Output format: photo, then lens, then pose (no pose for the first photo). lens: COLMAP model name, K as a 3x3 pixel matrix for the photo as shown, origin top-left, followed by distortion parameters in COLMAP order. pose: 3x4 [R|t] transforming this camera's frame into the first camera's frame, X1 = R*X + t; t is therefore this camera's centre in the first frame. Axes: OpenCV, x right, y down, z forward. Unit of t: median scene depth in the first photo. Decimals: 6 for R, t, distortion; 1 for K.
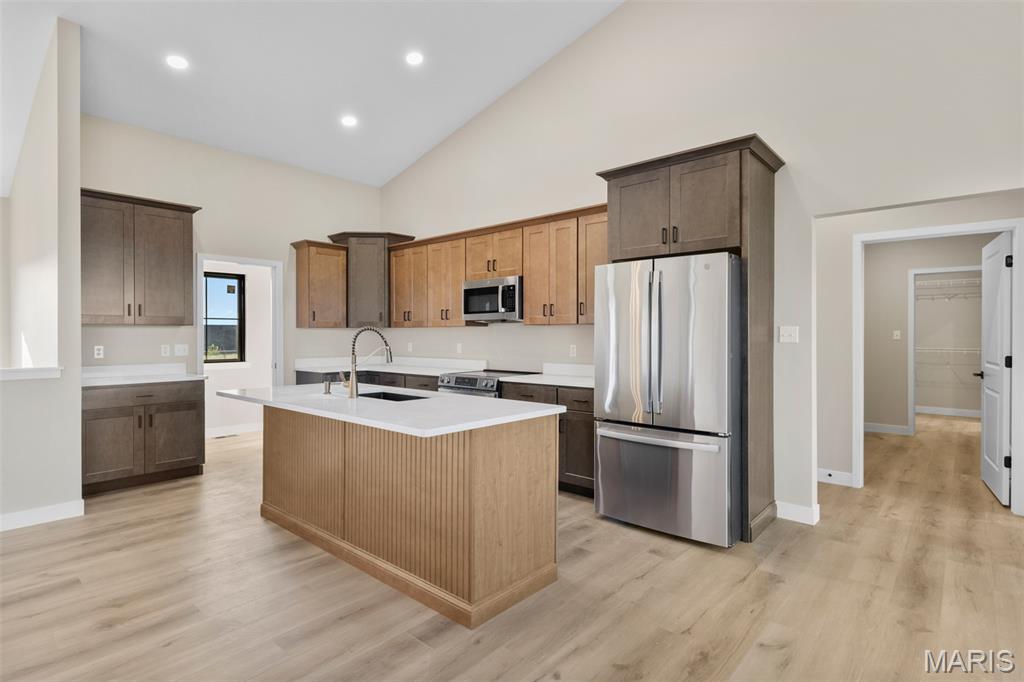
lens RADIAL K [[513.0, 0, 504.6], [0, 513.0, 336.0], [0, 0, 1]] dist [0.002540, -0.000126]
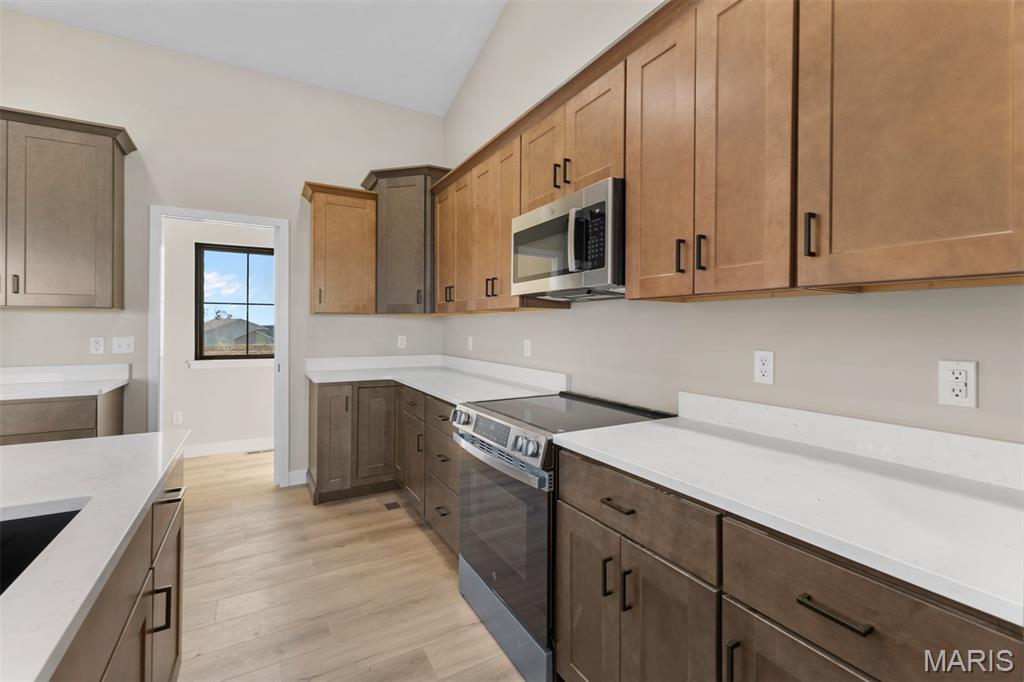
lens RADIAL K [[448.8, 0, 506.7], [0, 448.8, 328.4], [0, 0, 1]] dist [0.007273, -0.000989]
pose [[0.945285, 0.005842, -0.326195, 0.063579], [-0.005022, 0.999982, 0.003355, 0.000269], [0.326208, -0.001533, 0.945297, 0.635909]]
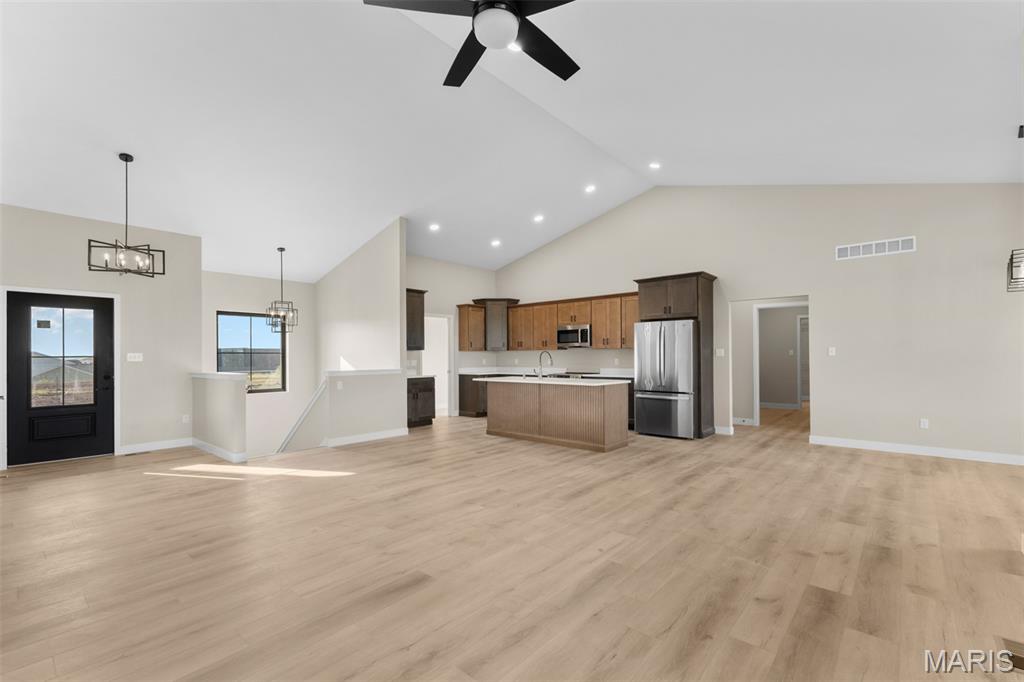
lens RADIAL K [[448.8, 0, 504.3], [0, 448.8, 360.6], [0, 0, 1]] dist [0.007273, -0.000989]
pose [[0.999973, -0.006893, -0.002464, -0.302485], [0.006913, 0.999941, 0.008422, 0.007248], [0.002406, -0.008439, 0.999961, -0.759515]]
